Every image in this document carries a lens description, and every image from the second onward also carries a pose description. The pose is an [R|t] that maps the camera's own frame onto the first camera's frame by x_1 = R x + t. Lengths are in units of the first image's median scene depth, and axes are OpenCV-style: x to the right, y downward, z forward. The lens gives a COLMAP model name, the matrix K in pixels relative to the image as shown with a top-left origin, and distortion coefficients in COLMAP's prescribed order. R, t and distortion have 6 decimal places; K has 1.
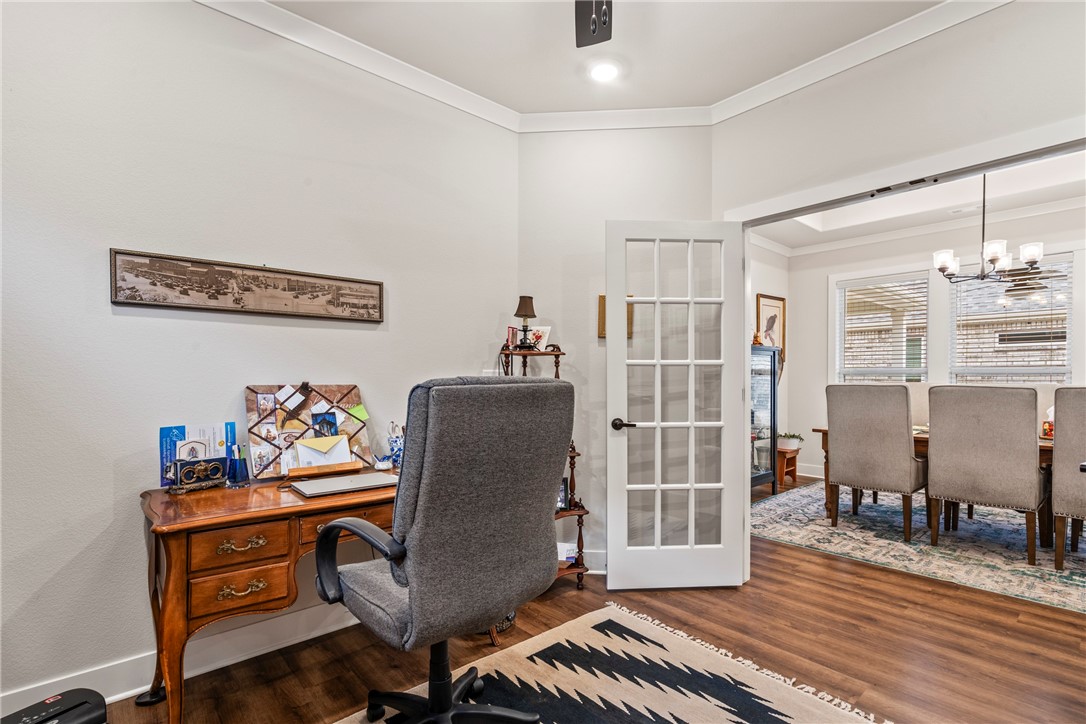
lens RADIAL K [[502.9, 0, 542.8], [0, 502.9, 383.5], [0, 0, 1]] dist [-0.009581, 0.004458]
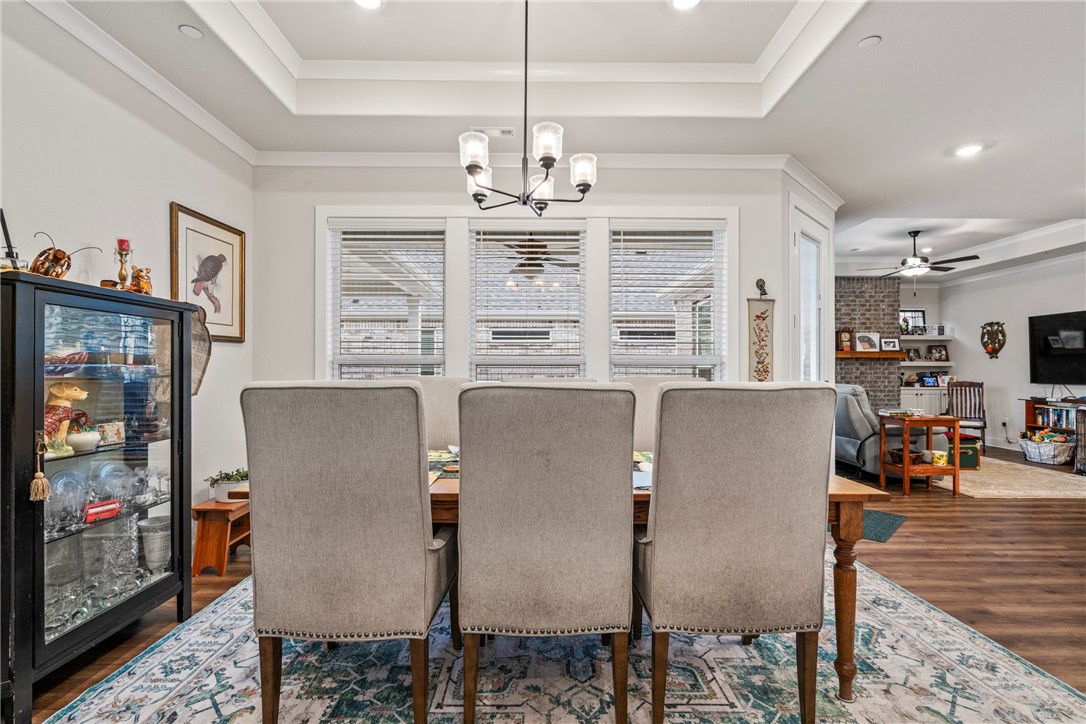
lens RADIAL K [[502.0, 0, 541.1], [0, 502.0, 366.6], [0, 0, 1]] dist [-0.009256, 0.005985]
pose [[0.652585, 0.005827, 0.757693, 0.428546], [0.008139, 0.999859, -0.014699, -0.005401], [-0.757672, 0.015760, 0.652445, 0.582452]]
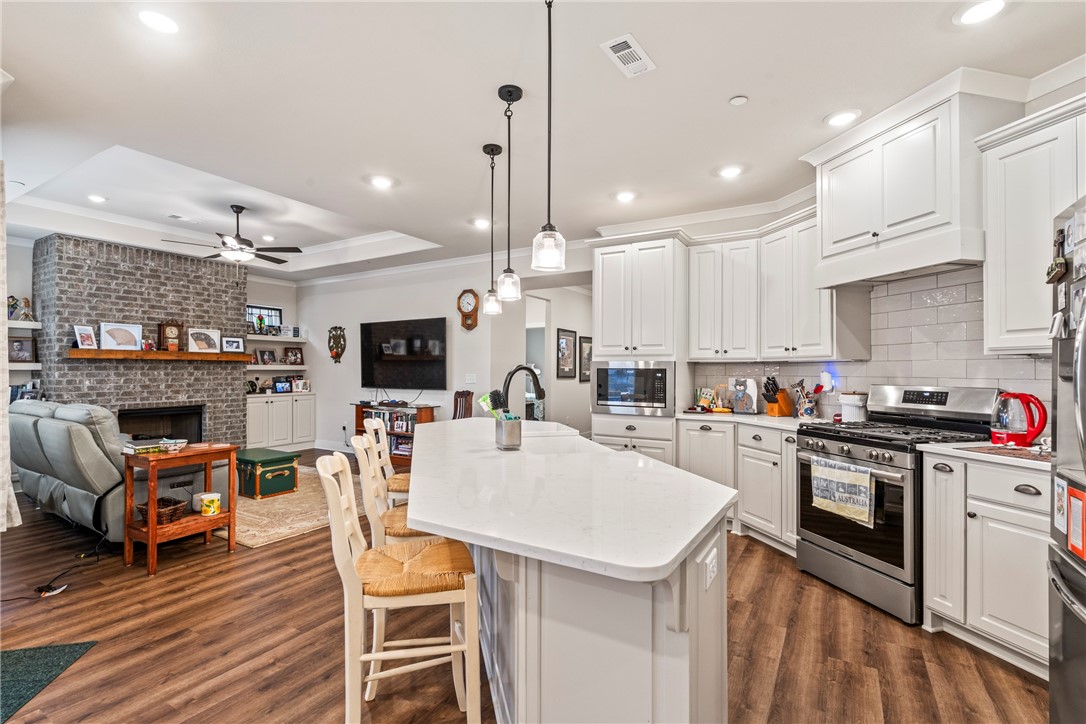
lens RADIAL K [[502.0, 0, 541.1], [0, 502.0, 366.6], [0, 0, 1]] dist [-0.009256, 0.005985]
pose [[-0.311775, 0.003612, 0.950149, 0.975976], [0.009622, 0.999954, -0.000644, -0.029202], [-0.950107, 0.008941, -0.311795, 0.362918]]
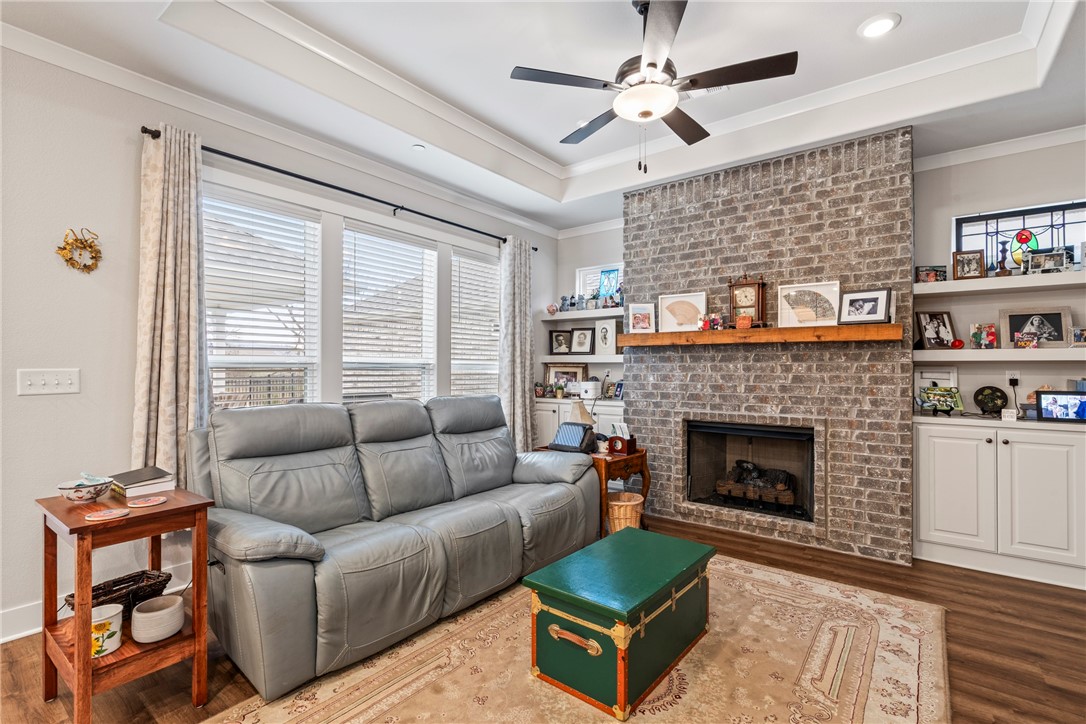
lens RADIAL K [[501.1, 0, 542.2], [0, 501.1, 364.1], [0, 0, 1]] dist [-0.009805, 0.006541]
pose [[0.979520, 0.001094, 0.201343, 2.302163], [0.002071, 0.999878, -0.015511, -0.011853], [-0.201336, 0.015610, 0.979398, 0.144974]]
